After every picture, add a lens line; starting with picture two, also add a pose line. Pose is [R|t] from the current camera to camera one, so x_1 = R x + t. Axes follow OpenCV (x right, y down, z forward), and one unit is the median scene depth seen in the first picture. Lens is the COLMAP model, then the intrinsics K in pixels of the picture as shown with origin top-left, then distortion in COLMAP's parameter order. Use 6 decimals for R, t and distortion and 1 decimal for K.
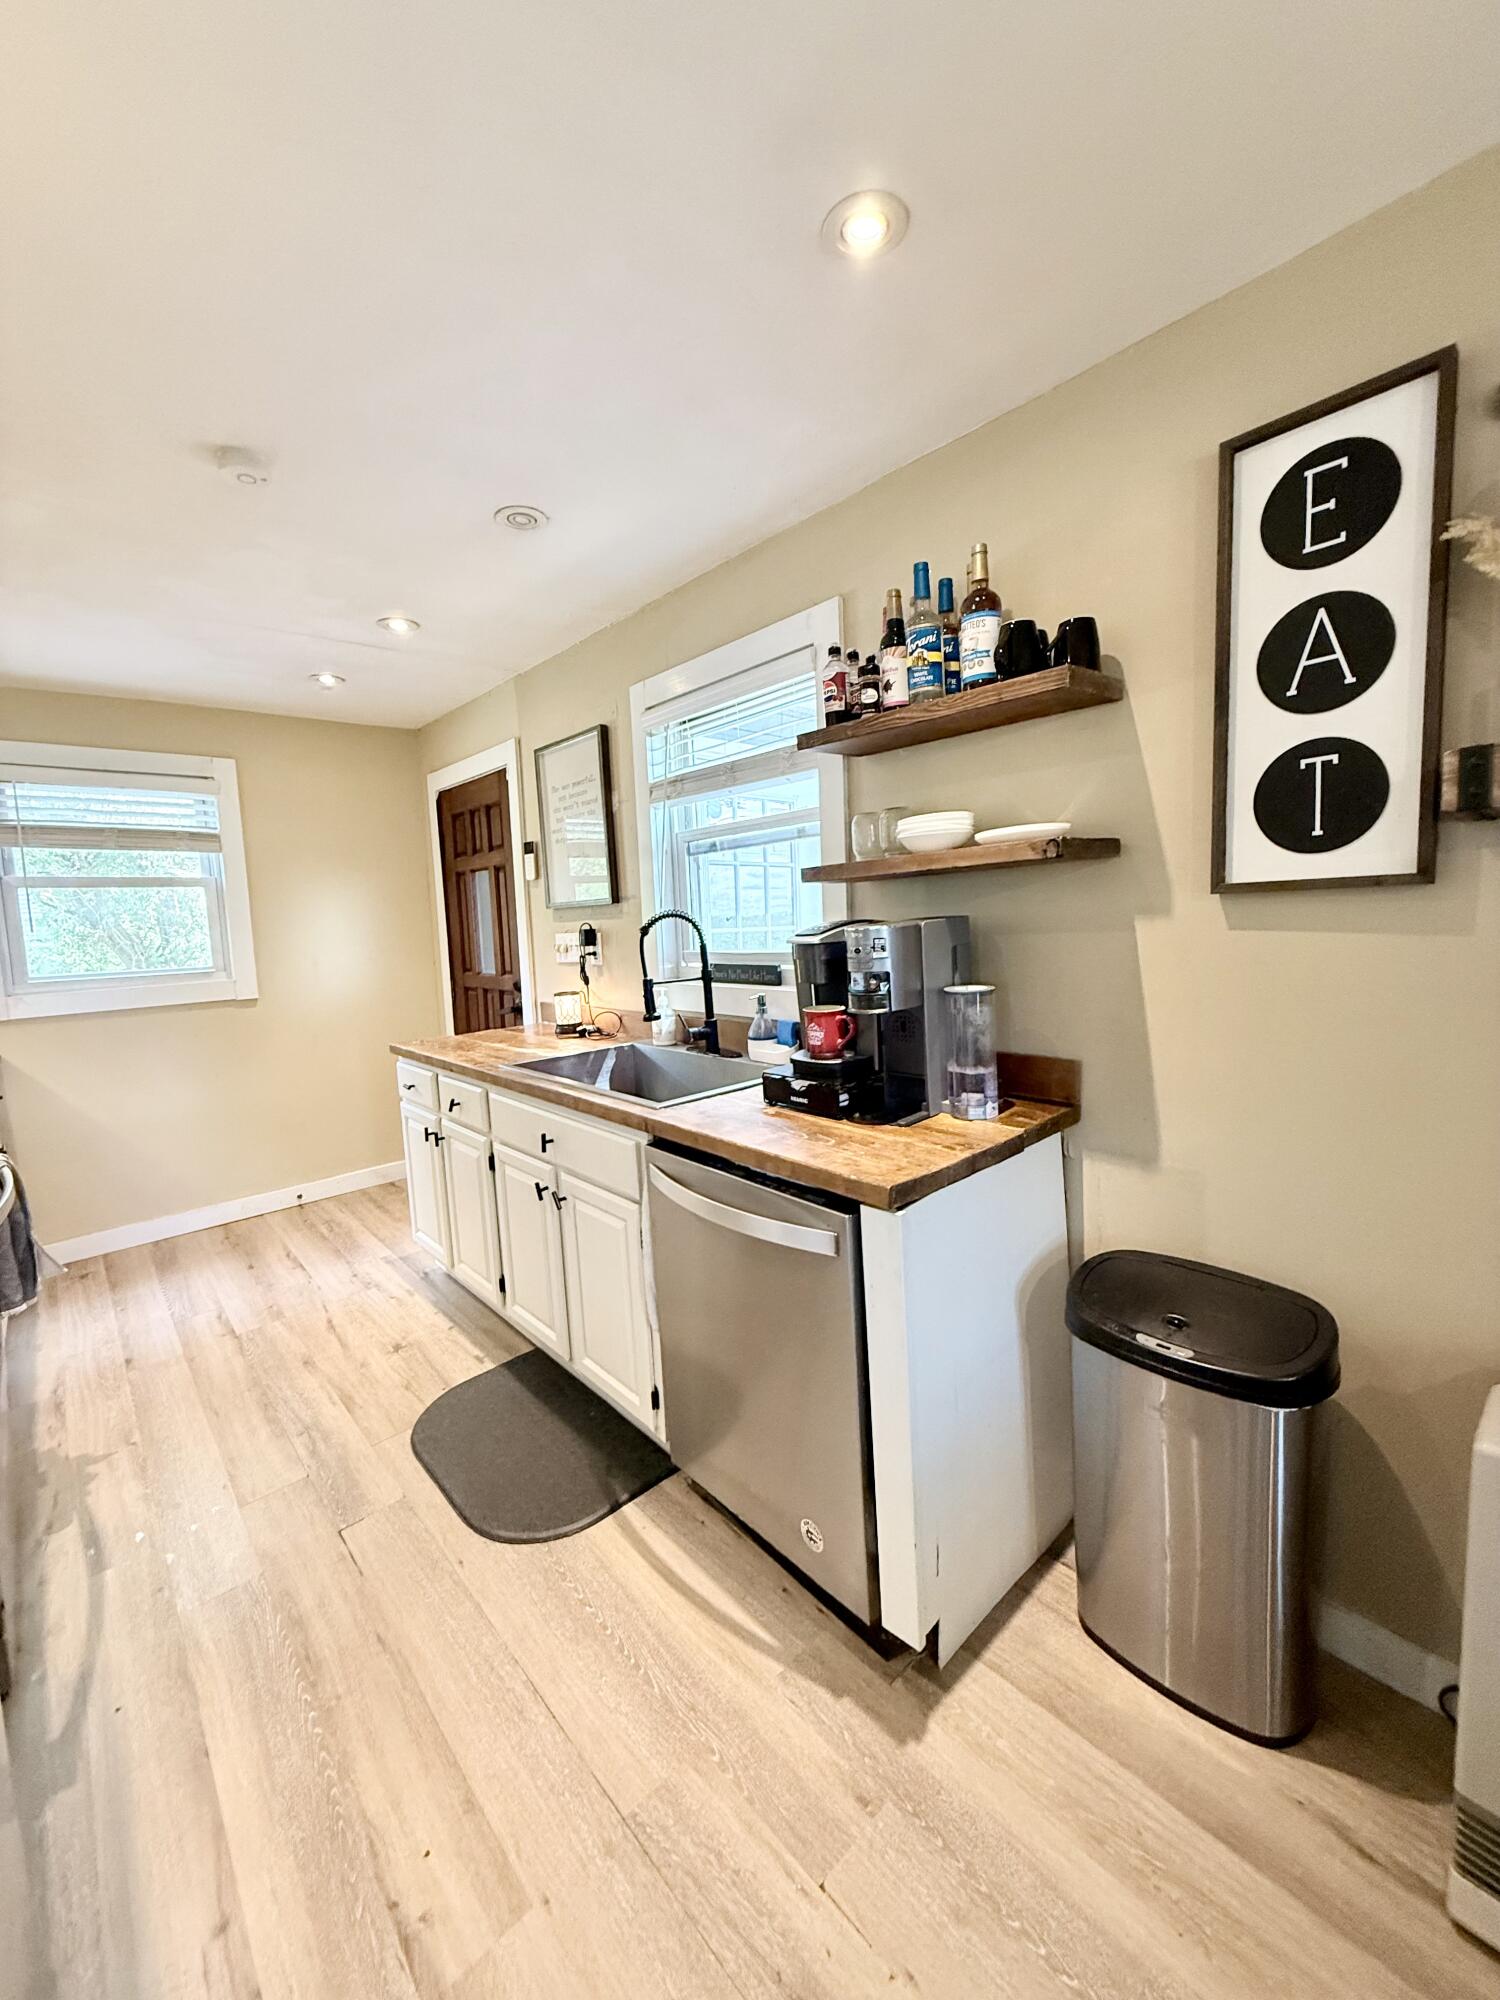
lens RADIAL K [[796.1, 0, 750.0], [0, 796.1, 1000.0], [0, 0, 1]] dist [0.001632, -0.000274]
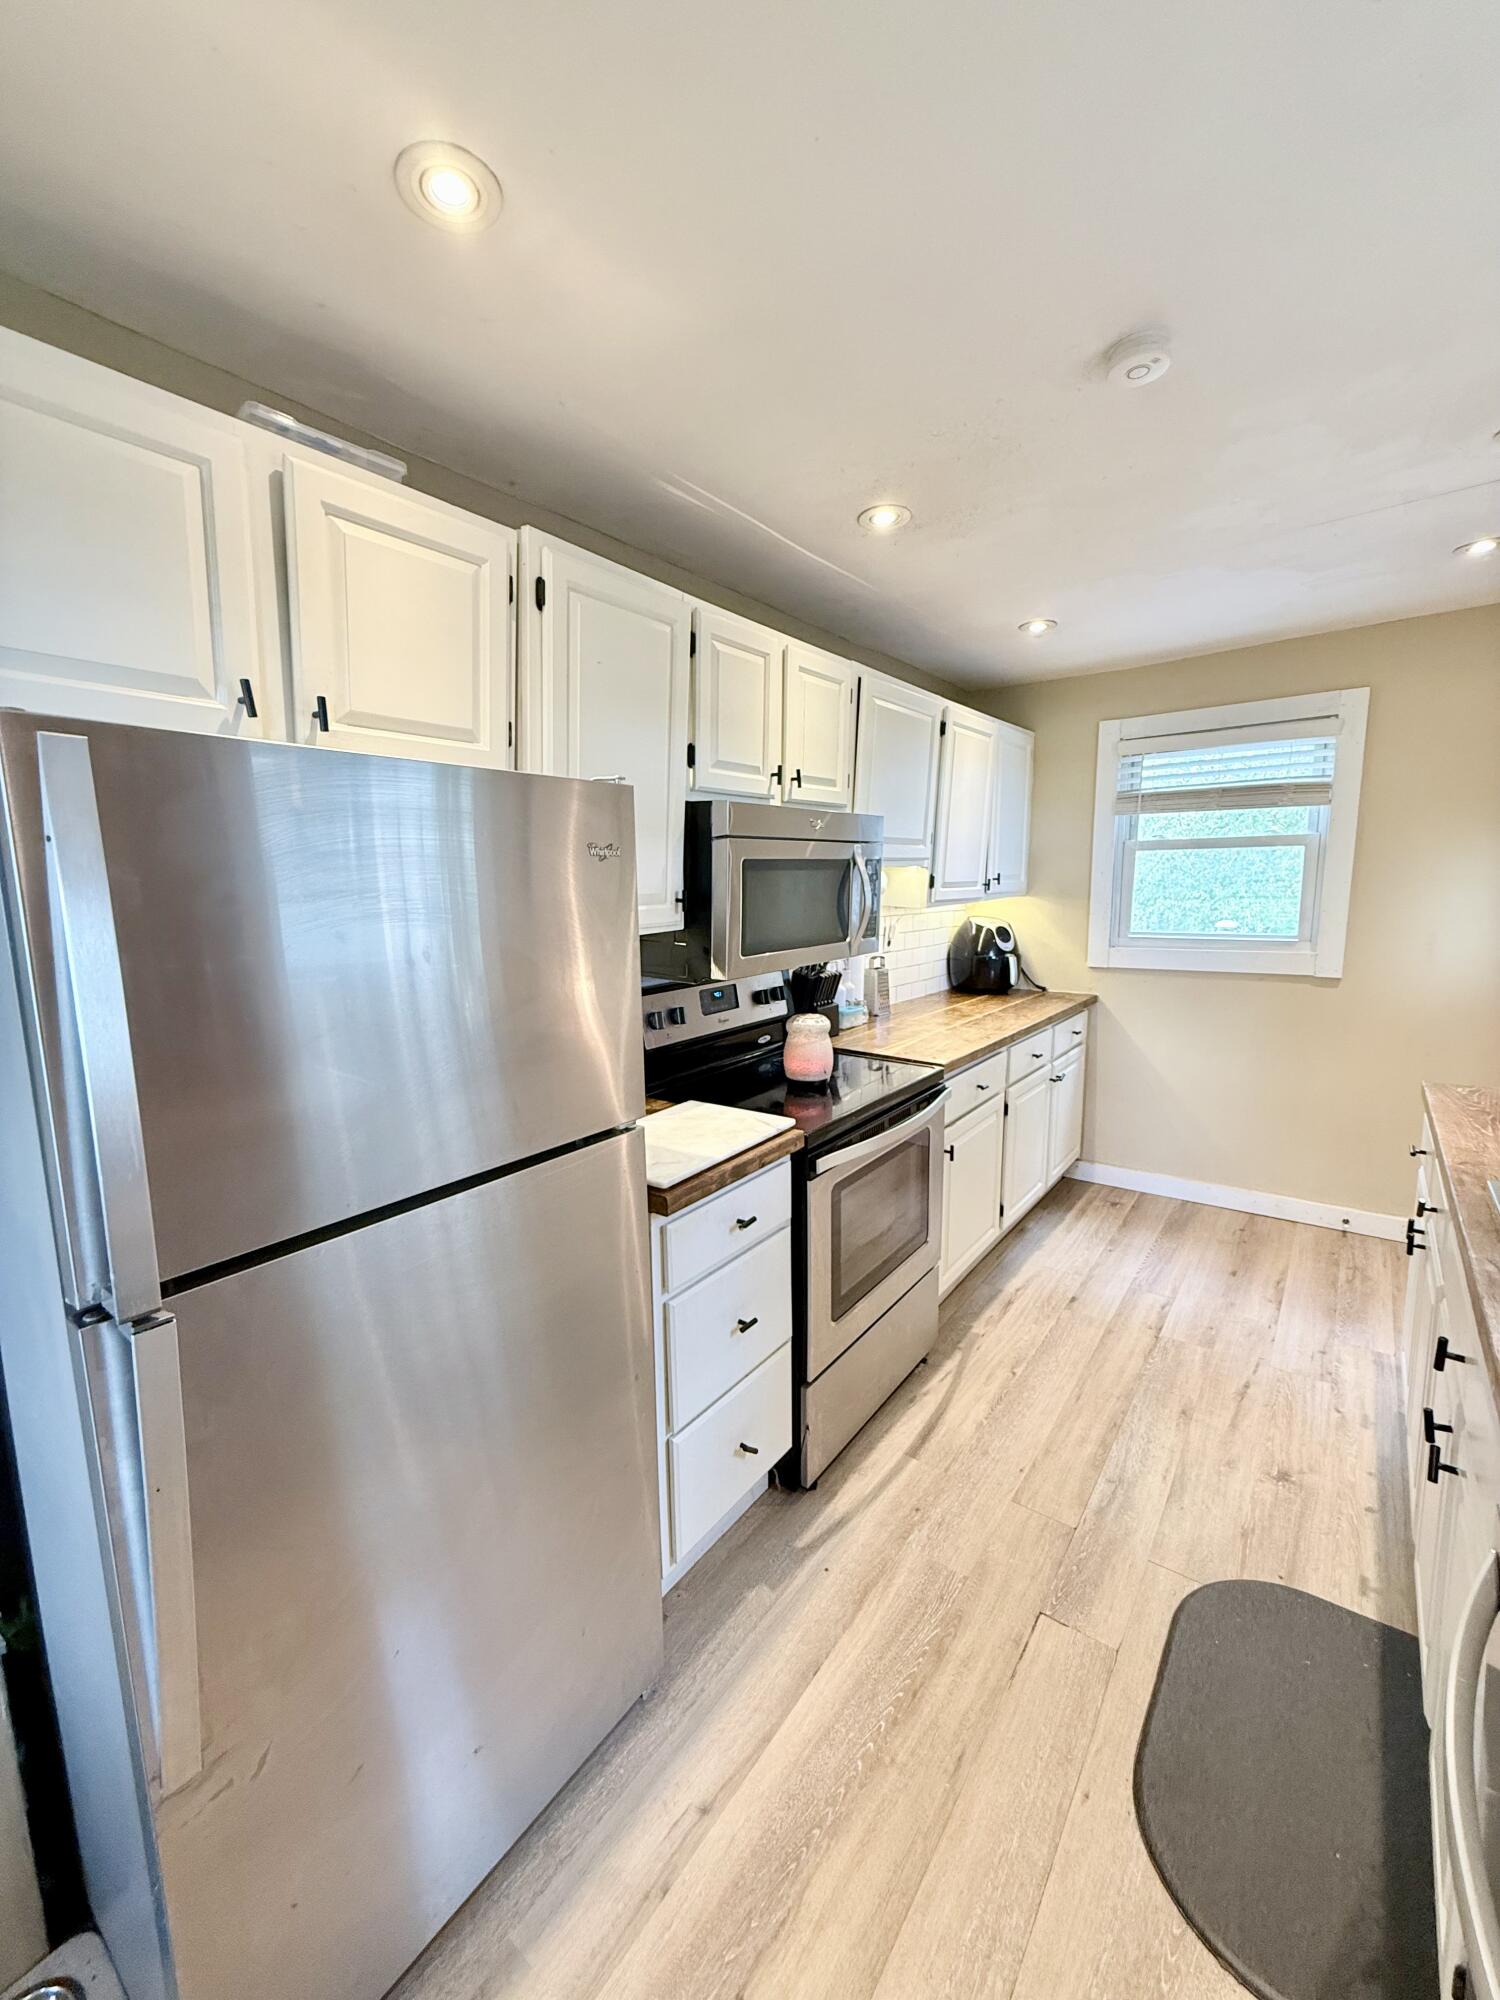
lens RADIAL K [[797.1, 0, 750.0], [0, 797.1, 1000.0], [0, 0, 1]] dist [0.000719, -0.000119]
pose [[0.187987, 0.183089, -0.964956, 0.110513], [-0.096149, 0.981183, 0.167437, -0.086251], [0.977454, 0.061303, 0.202054, 0.318503]]
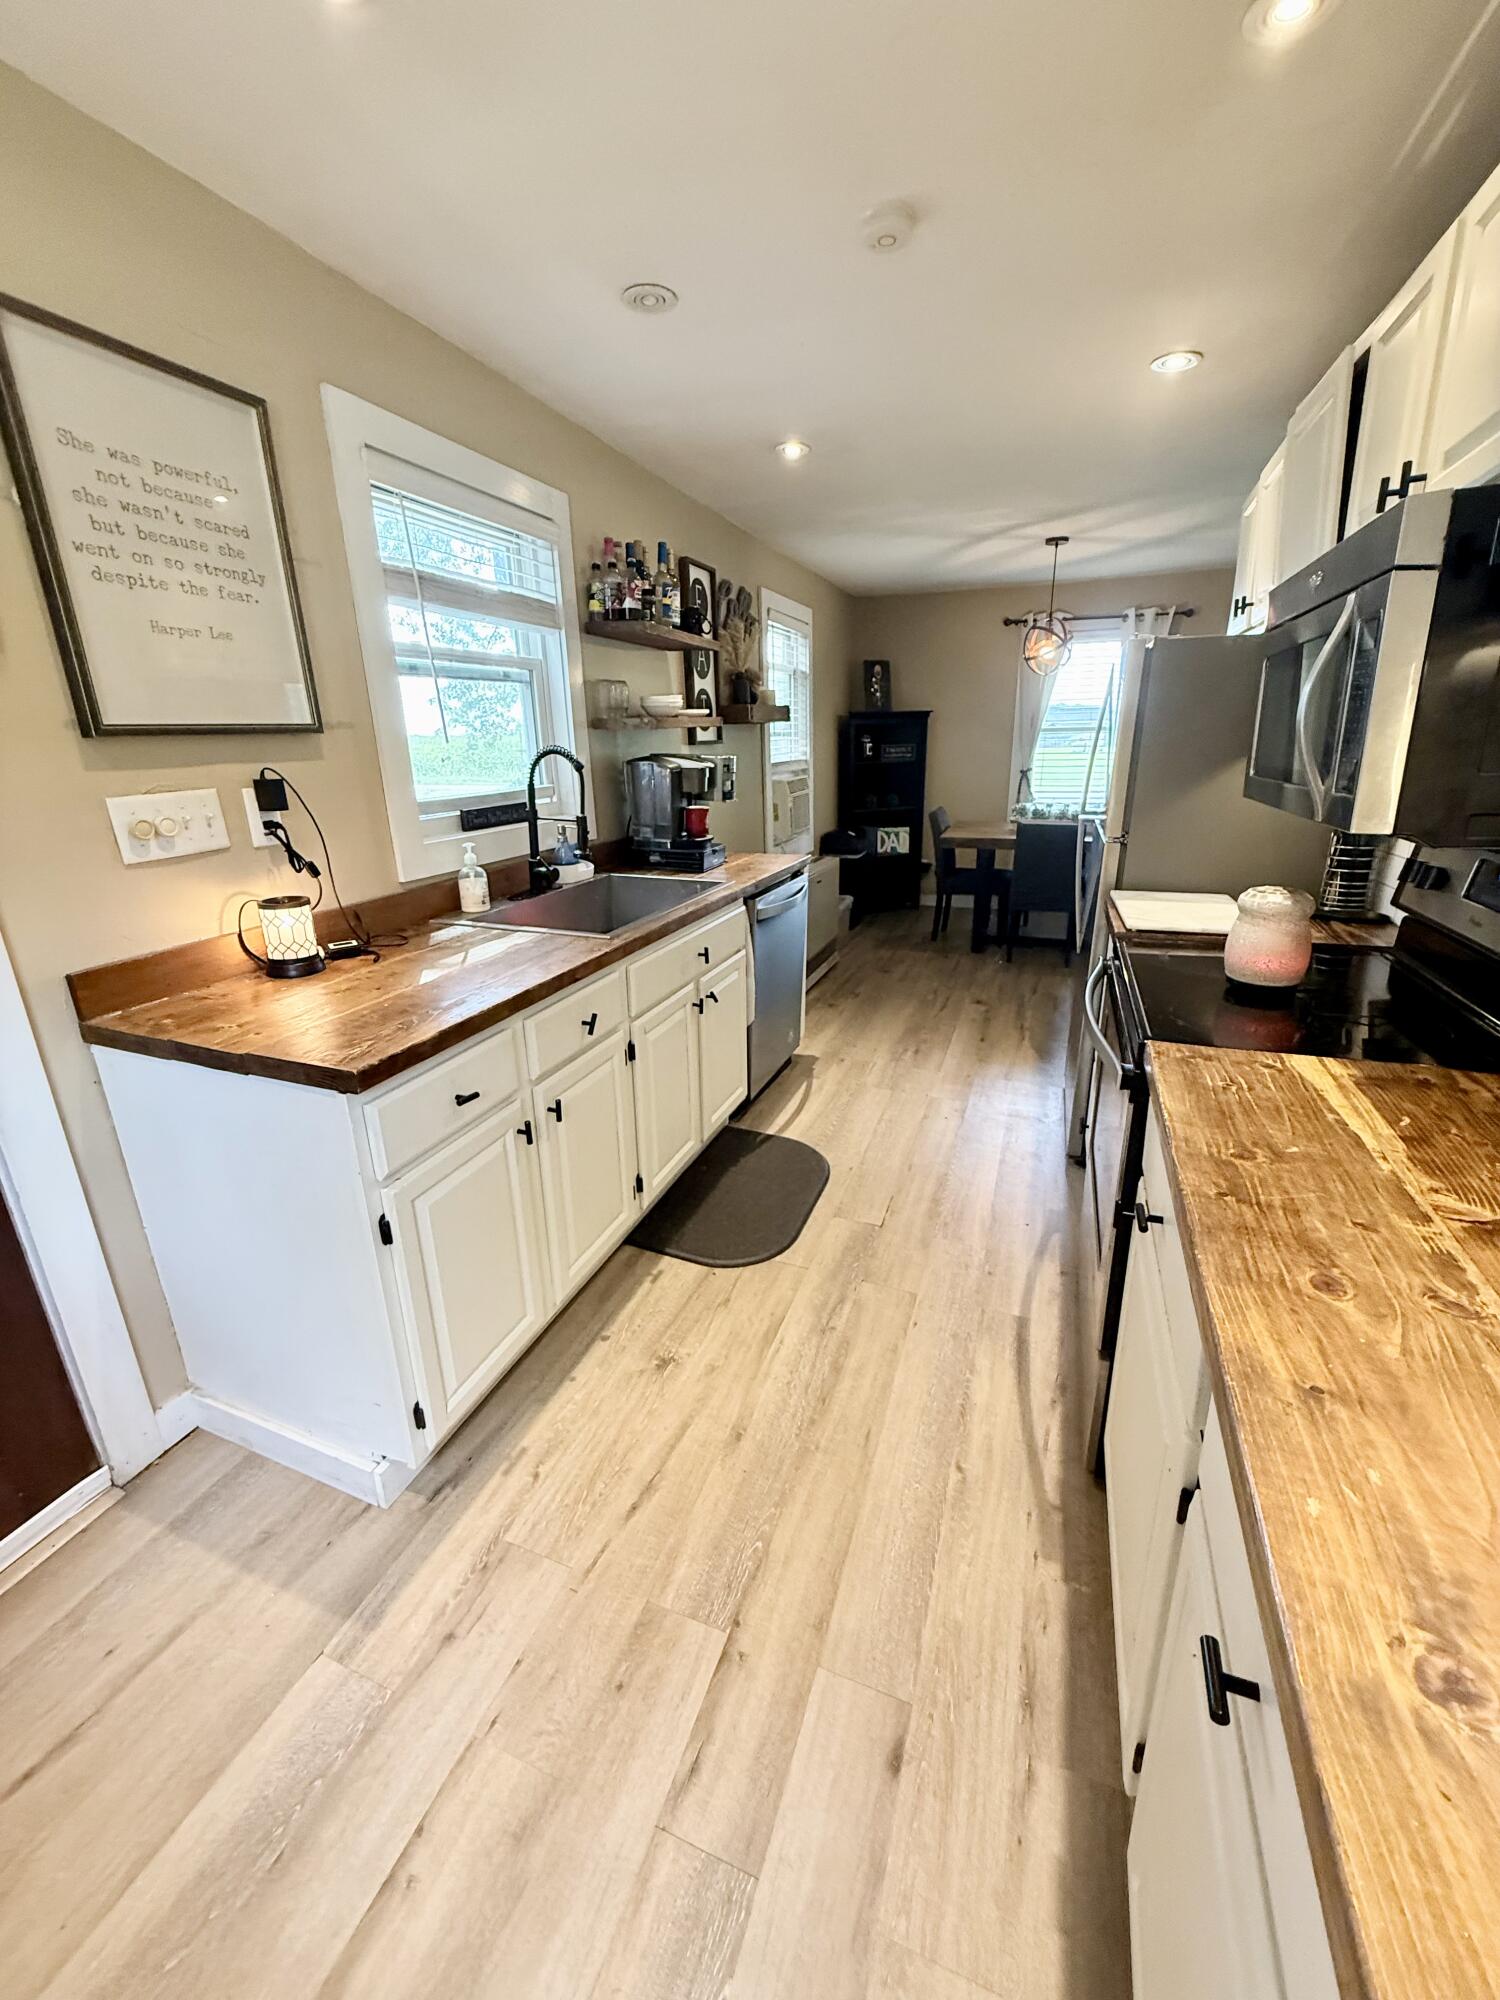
lens RADIAL K [[797.1, 0, 750.0], [0, 797.1, 1000.0], [0, 0, 1]] dist [0.000719, -0.000119]
pose [[-0.457827, -0.235372, 0.857318, -1.007121], [0.129424, 0.936400, 0.326198, -0.096321], [-0.879570, 0.260300, -0.398246, 1.119309]]
